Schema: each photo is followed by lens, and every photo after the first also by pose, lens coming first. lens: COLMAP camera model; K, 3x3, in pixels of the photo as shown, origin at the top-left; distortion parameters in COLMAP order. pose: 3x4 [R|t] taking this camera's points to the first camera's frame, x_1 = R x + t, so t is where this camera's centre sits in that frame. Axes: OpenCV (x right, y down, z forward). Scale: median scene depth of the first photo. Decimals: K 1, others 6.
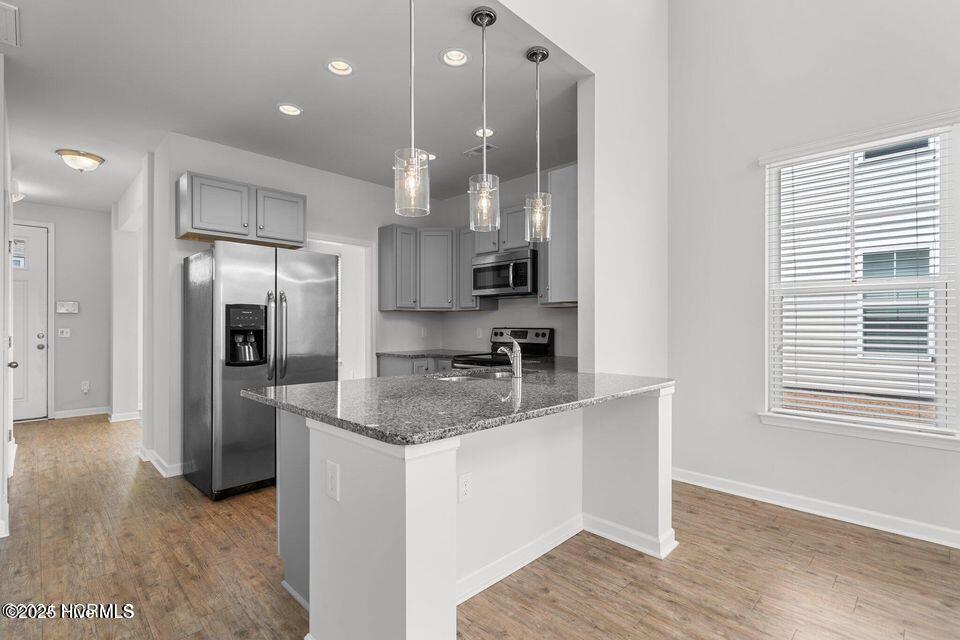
lens RADIAL K [[453.1, 0, 478.4], [0, 453.1, 324.0], [0, 0, 1]] dist [0.002452, 0.000005]
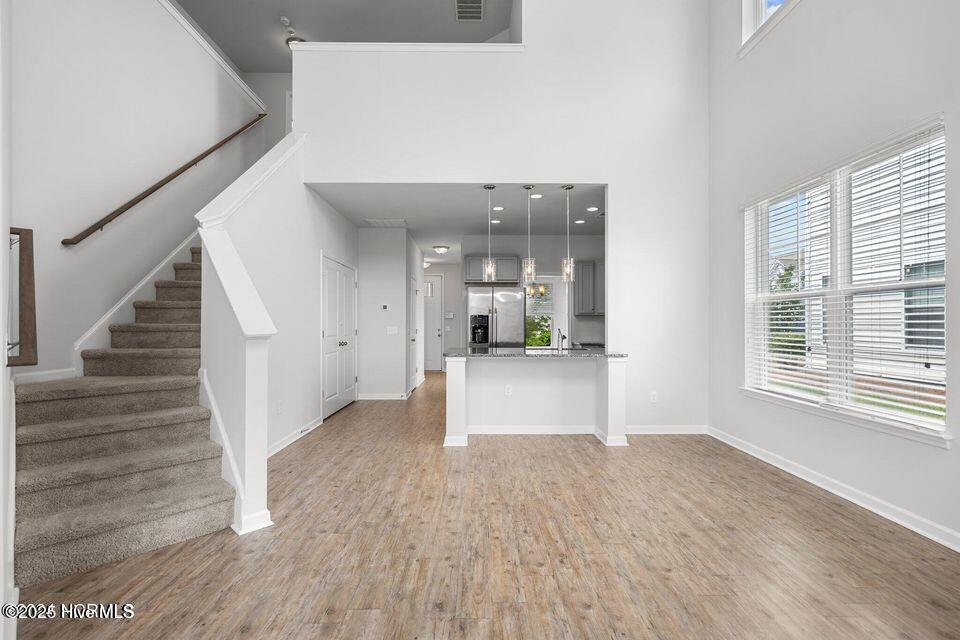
lens RADIAL K [[439.3, 0, 480.0], [0, 439.3, 320.0], [0, 0, 1]] dist [0.001046, -0.000053]
pose [[0.721571, -0.006717, -0.692308, 0.713274], [-0.000953, 0.999942, -0.010694, 0.003429], [0.692339, 0.008377, 0.721523, -0.390544]]
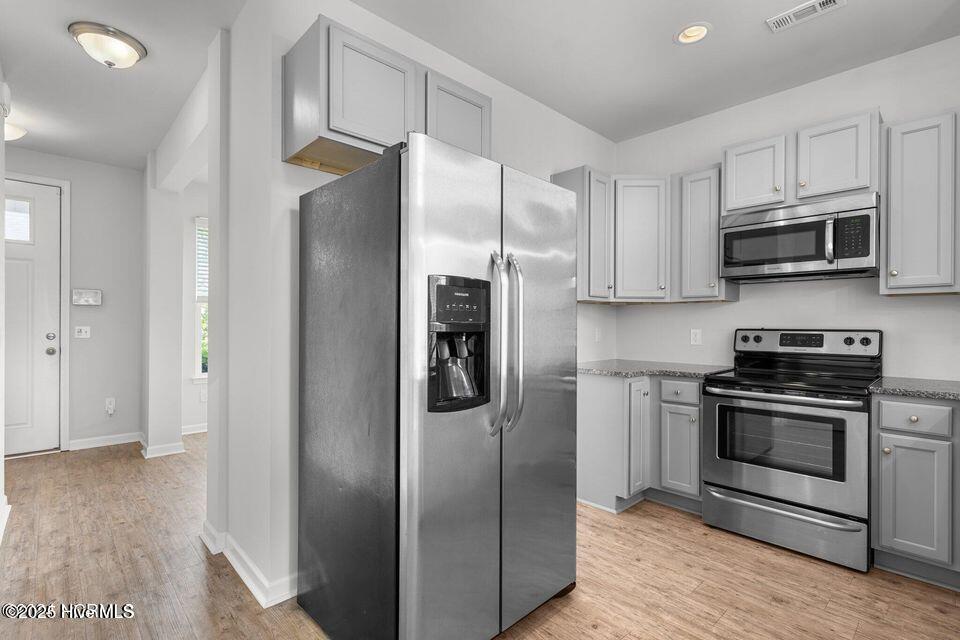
lens RADIAL K [[453.5, 0, 477.7], [0, 453.5, 324.9], [0, 0, 1]] dist [0.000071, -0.000582]
pose [[0.999681, 0.005062, -0.024763, -0.365151], [-0.004991, 0.999983, 0.002904, 0.003362], [0.024778, -0.002780, 0.999689, 0.404164]]
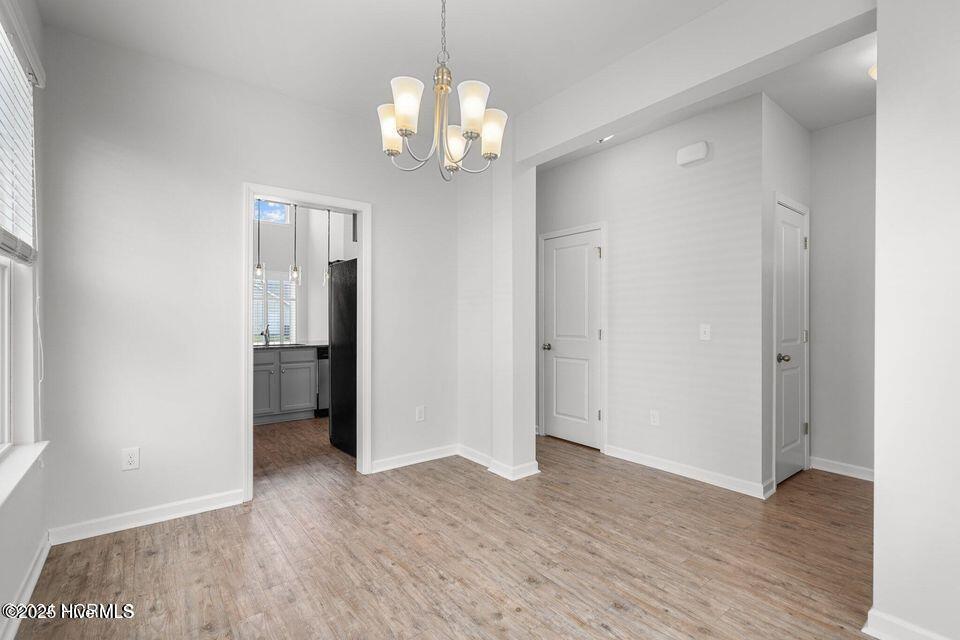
lens RADIAL K [[439.3, 0, 480.0], [0, 439.3, 320.0], [0, 0, 1]] dist [0.001046, -0.000053]
pose [[-0.992582, 0.000917, 0.121577, -0.737468], [0.000447, 0.999992, -0.003896, 0.006381], [-0.121580, -0.003813, -0.992574, 1.831375]]
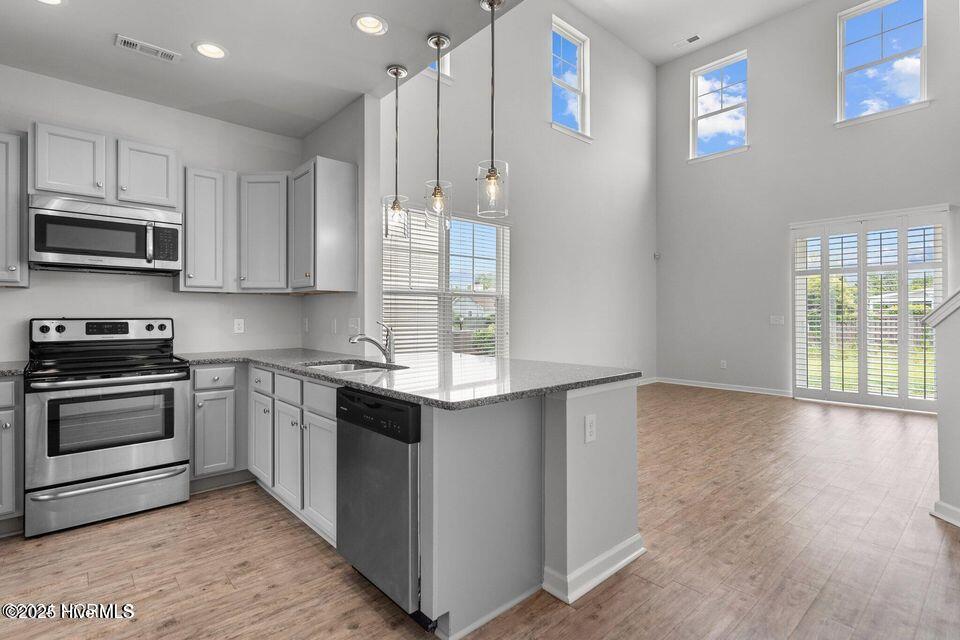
lens RADIAL K [[461.8, 0, 475.8], [0, 461.8, 313.7], [0, 0, 1]] dist [0.000893, 0.000042]
pose [[0.054144, 0.002933, 0.998529, -0.610579], [-0.002070, 0.999994, -0.002825, 0.003173], [-0.998531, -0.001914, 0.054150, 0.457956]]
